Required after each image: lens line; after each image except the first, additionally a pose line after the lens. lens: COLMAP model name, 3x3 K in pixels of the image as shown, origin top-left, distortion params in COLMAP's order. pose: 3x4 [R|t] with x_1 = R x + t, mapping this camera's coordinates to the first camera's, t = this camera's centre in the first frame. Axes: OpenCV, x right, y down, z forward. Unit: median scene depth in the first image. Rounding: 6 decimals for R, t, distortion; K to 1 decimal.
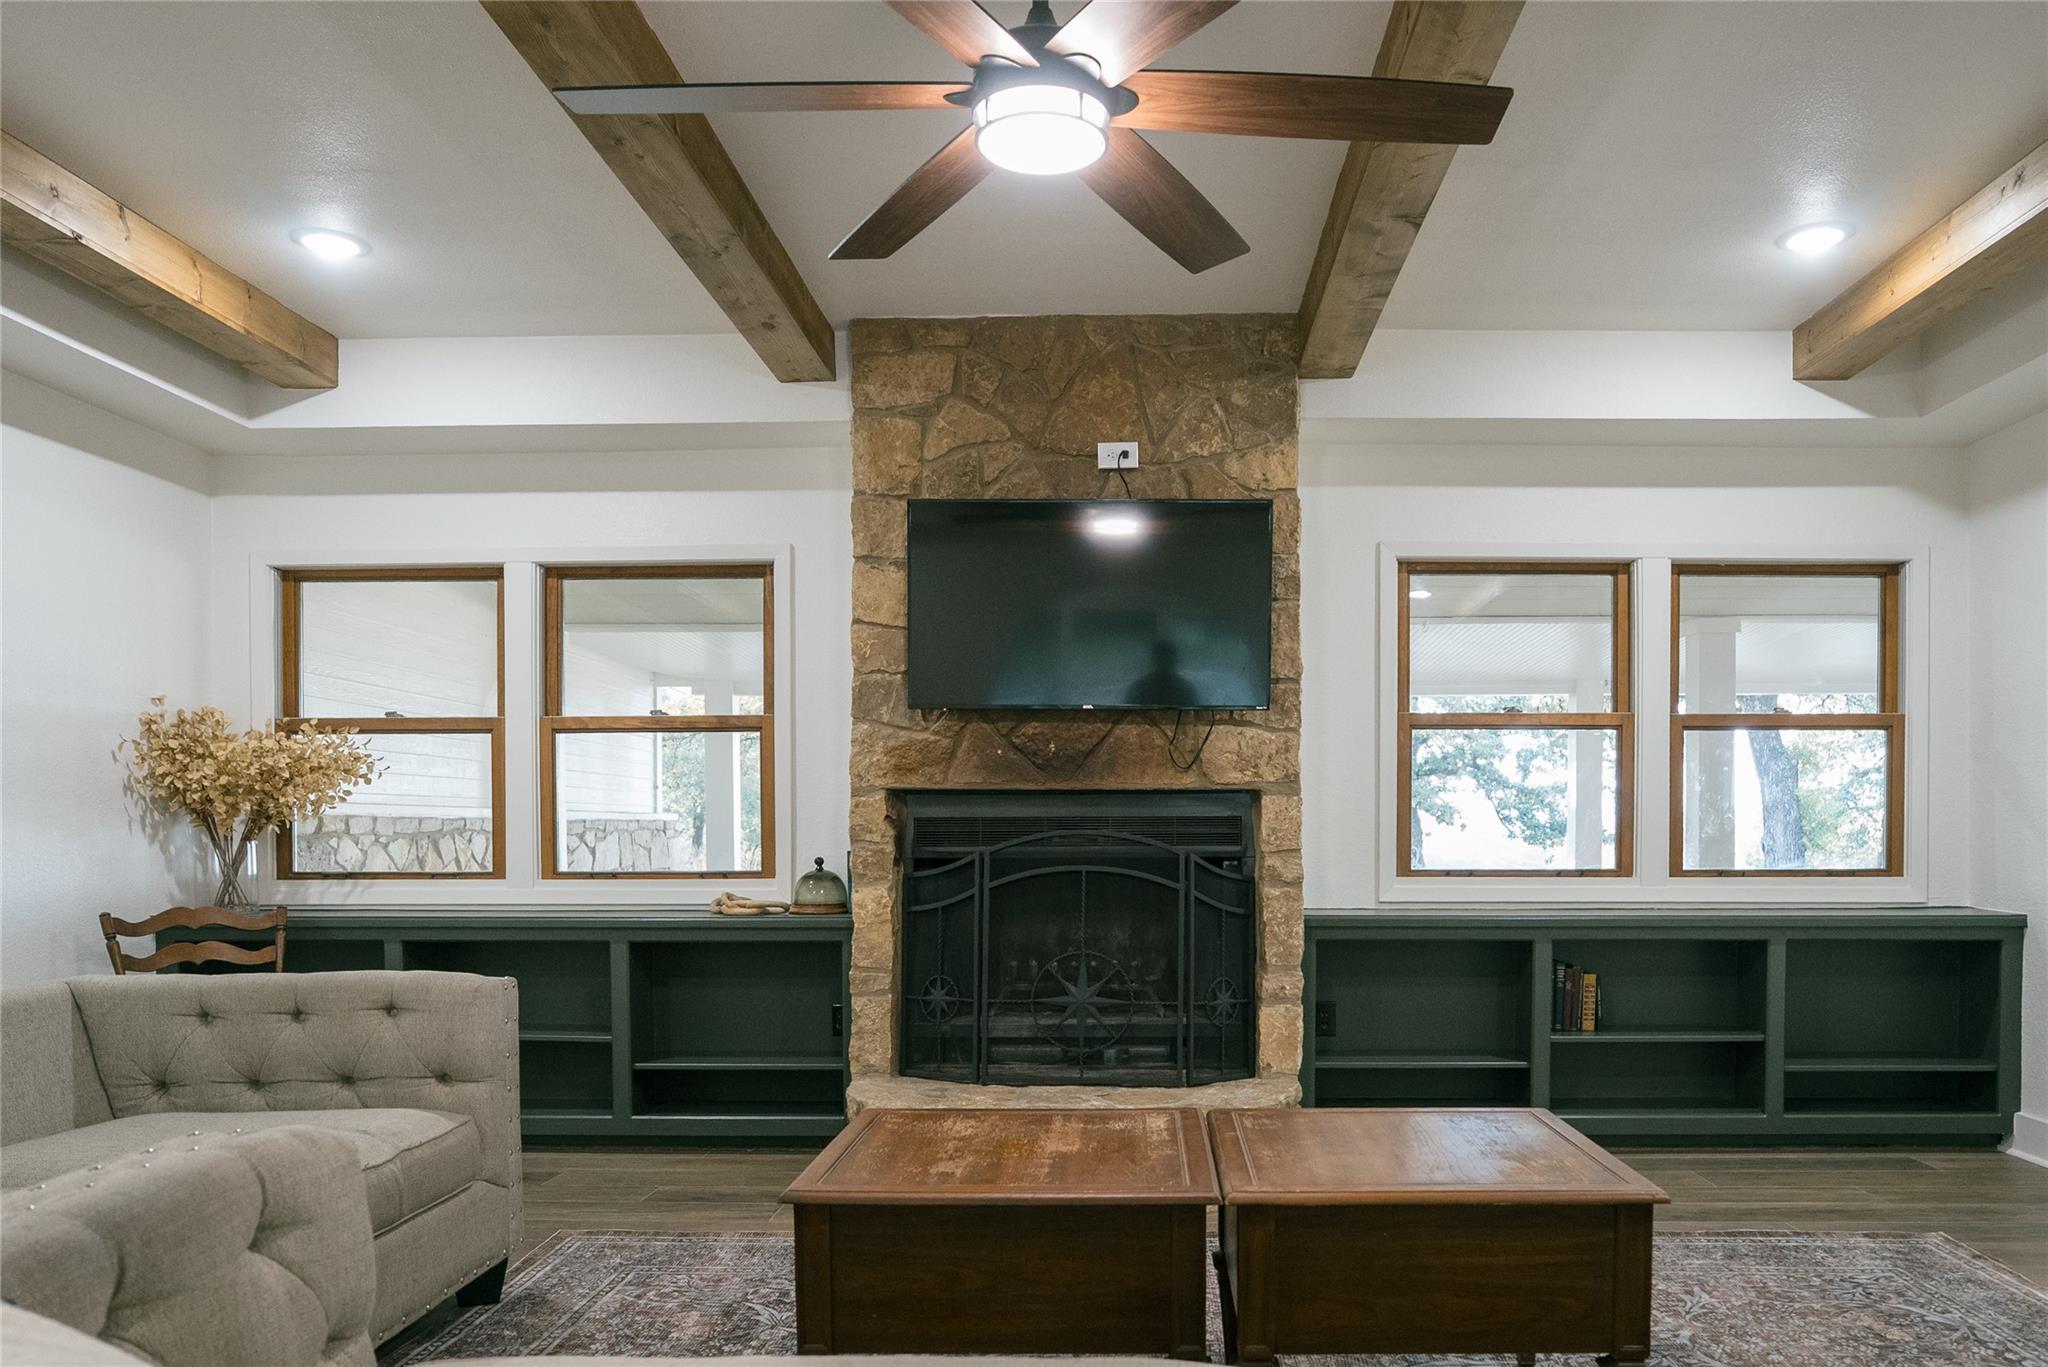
lens RADIAL K [[1449.4, 0, 1026.0], [0, 1449.4, 871.2], [0, 0, 1]] dist [-0.006173, -0.001485]
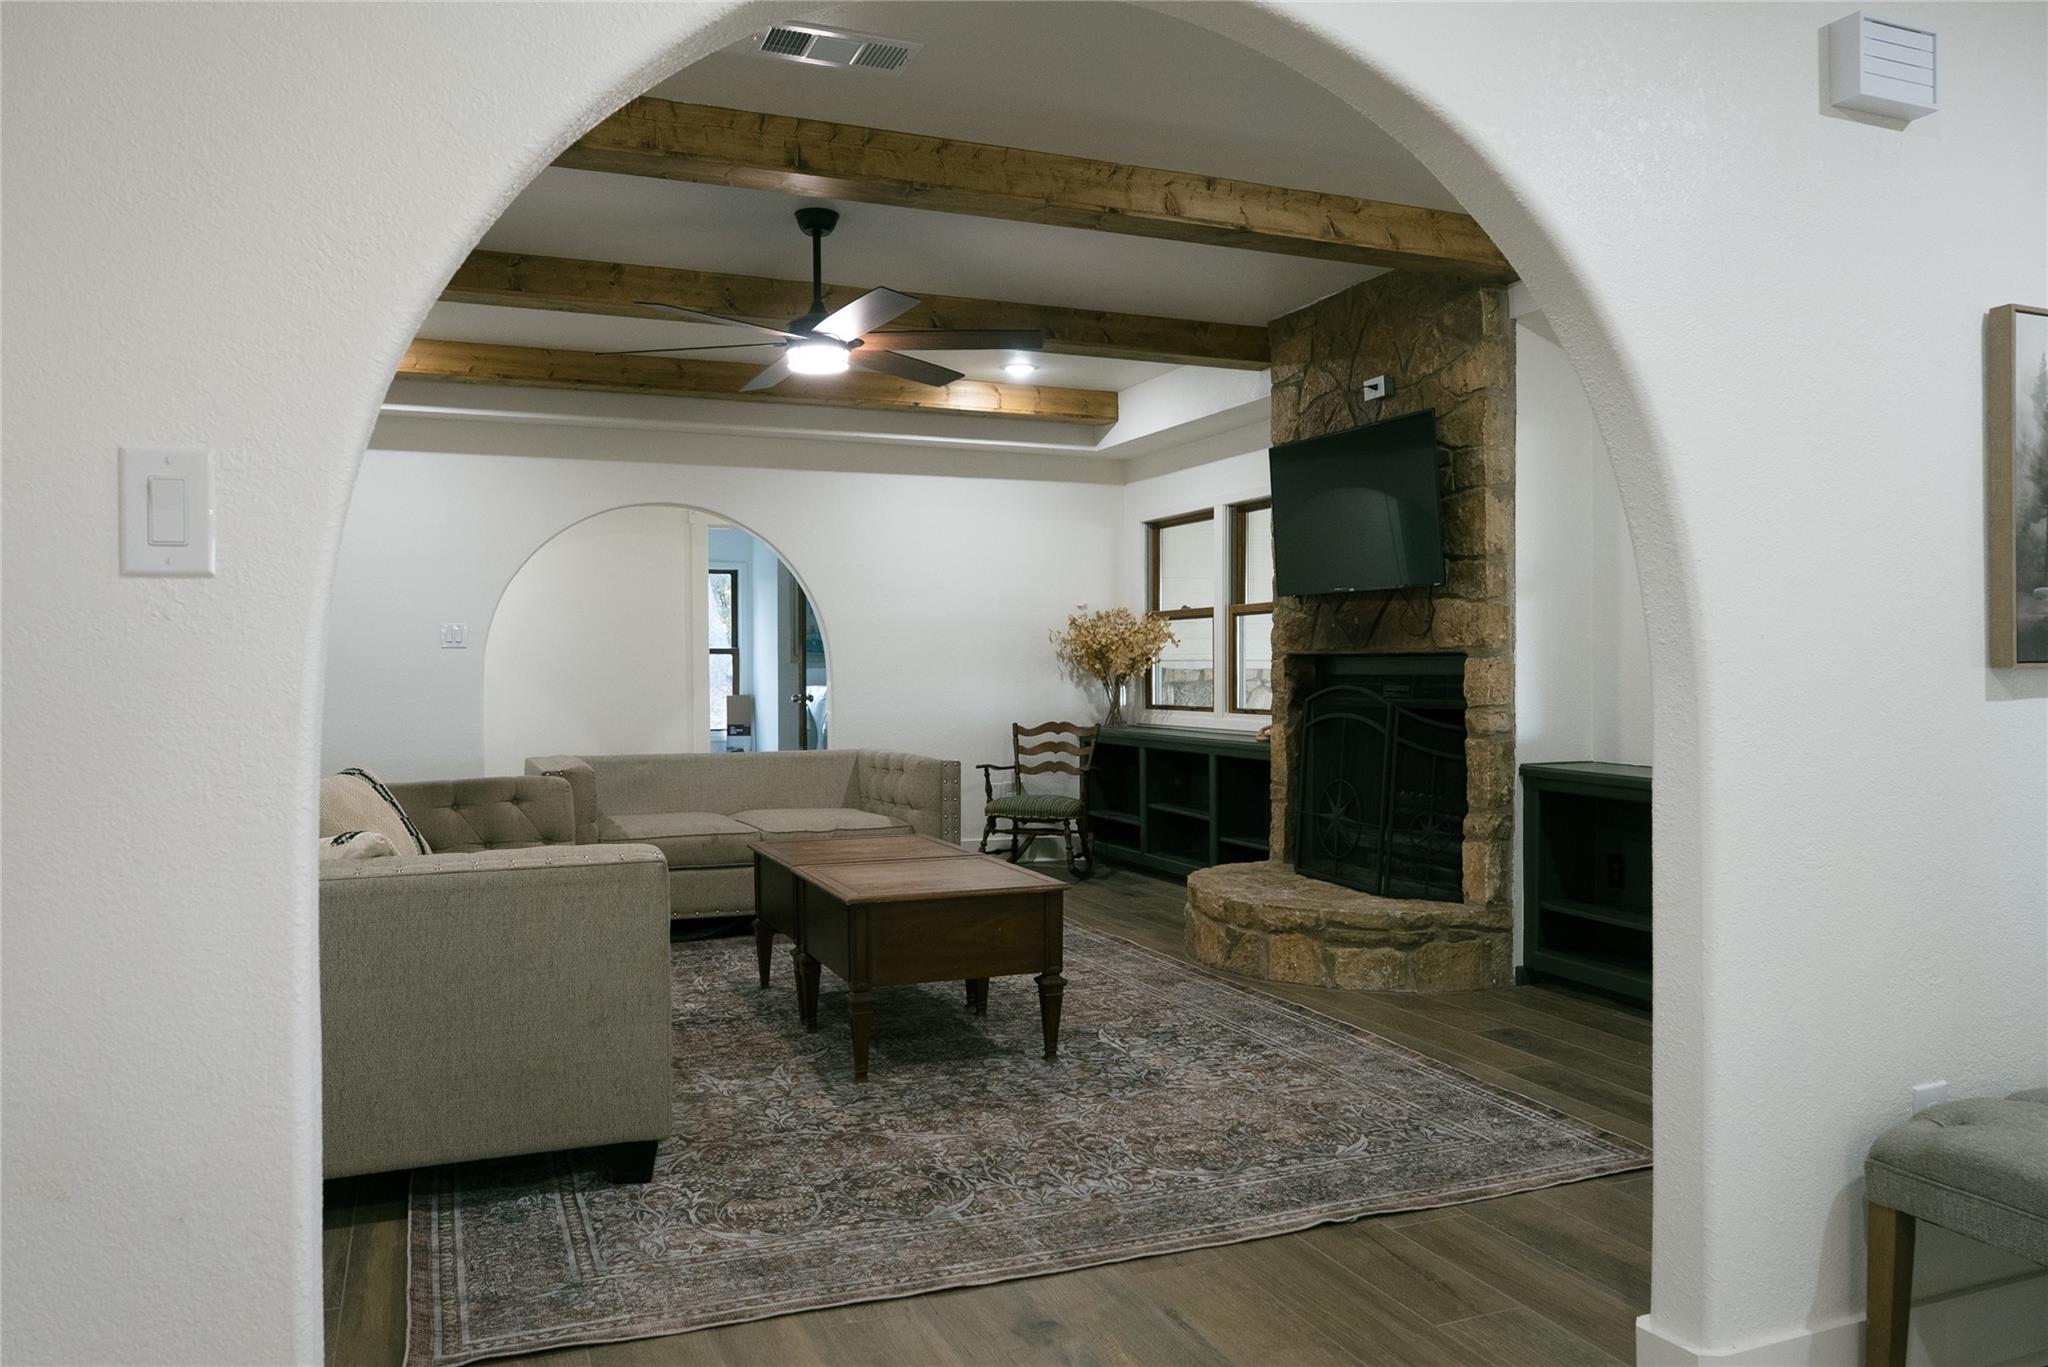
lens RADIAL K [[1462.1, 0, 1024.0], [0, 1462.1, 683.5], [0, 0, 1]] dist [-0.007048, 0.001793]
pose [[0.404206, 0.010976, -0.914602, 1.078589], [-0.021581, 0.999764, 0.002461, -0.027048], [0.914413, 0.018744, 0.404347, 0.209653]]
